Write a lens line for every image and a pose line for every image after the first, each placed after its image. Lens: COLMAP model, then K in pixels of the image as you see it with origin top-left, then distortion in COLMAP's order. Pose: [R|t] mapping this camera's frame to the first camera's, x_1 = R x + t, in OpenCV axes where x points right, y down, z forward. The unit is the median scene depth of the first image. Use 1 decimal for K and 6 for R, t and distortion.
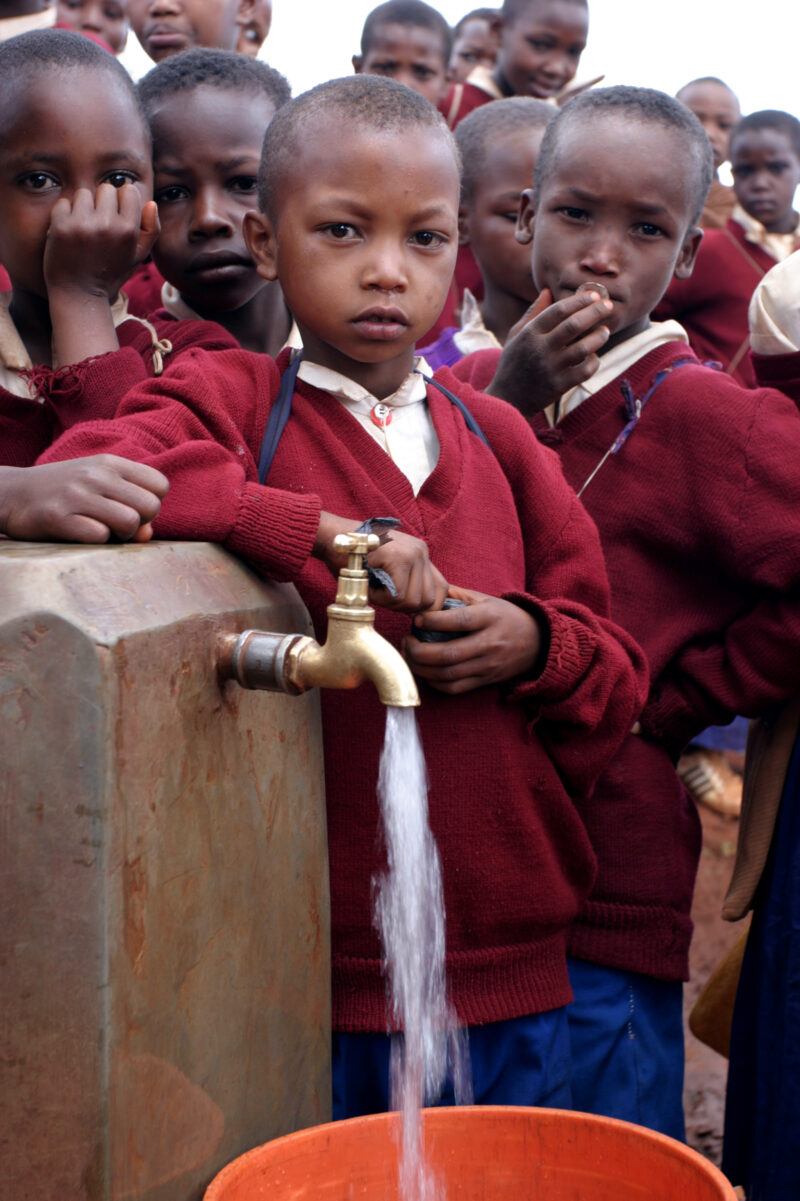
lens RADIAL K [[2056.8, 0, 399.8], [0, 2056.8, 621.8], [0, 0, 1]] dist [0.003669, -0.048139]
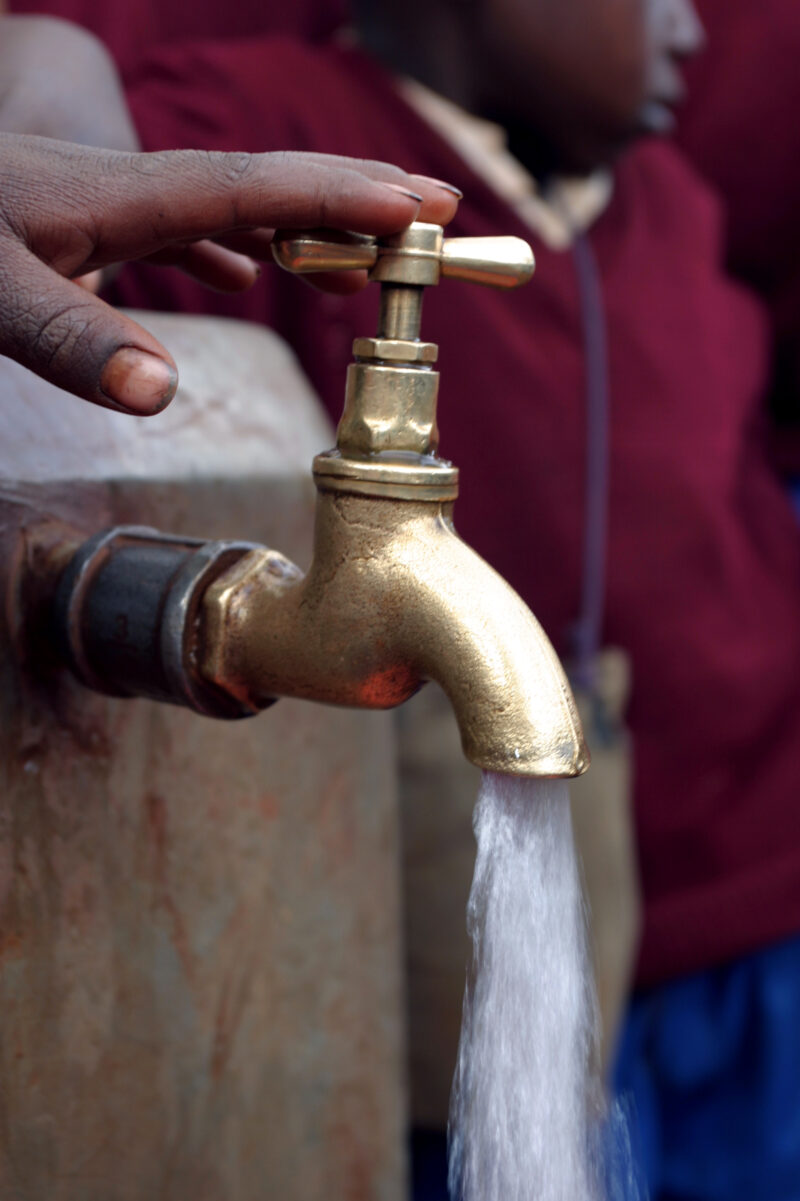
lens RADIAL K [[2056.8, 0, 399.8], [0, 2056.8, 621.8], [0, 0, 1]] dist [0.003669, -0.048139]
pose [[0.991646, 0.024314, -0.126678, 0.020520], [-0.020977, 0.999399, 0.027608, 0.009795], [0.127273, -0.024720, 0.991560, 0.691453]]
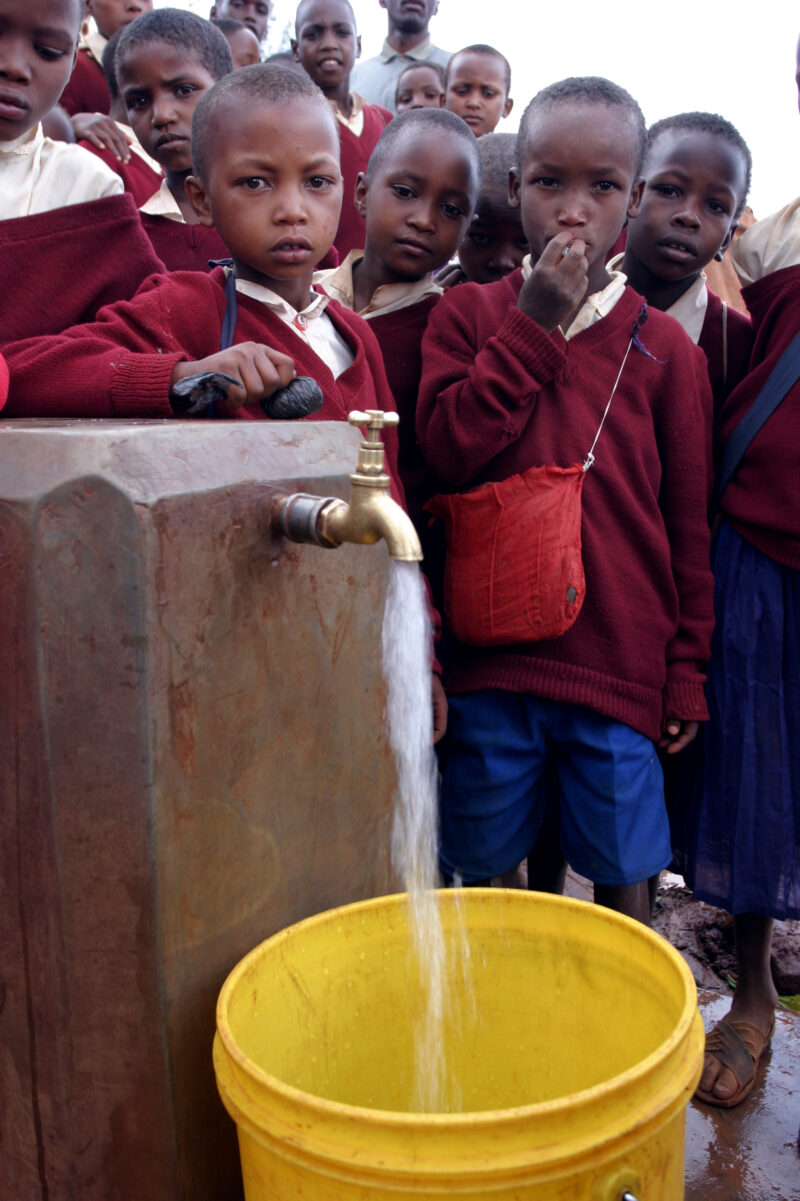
lens RADIAL K [[1207.2, 0, 401.3], [0, 1207.2, 636.7], [0, 0, 1]] dist [-0.060120, 0.020419]
pose [[0.978749, 0.037352, -0.201632, 0.138157], [-0.013301, 0.992764, 0.119343, 0.002254], [0.204631, -0.114125, 0.972163, 0.333431]]
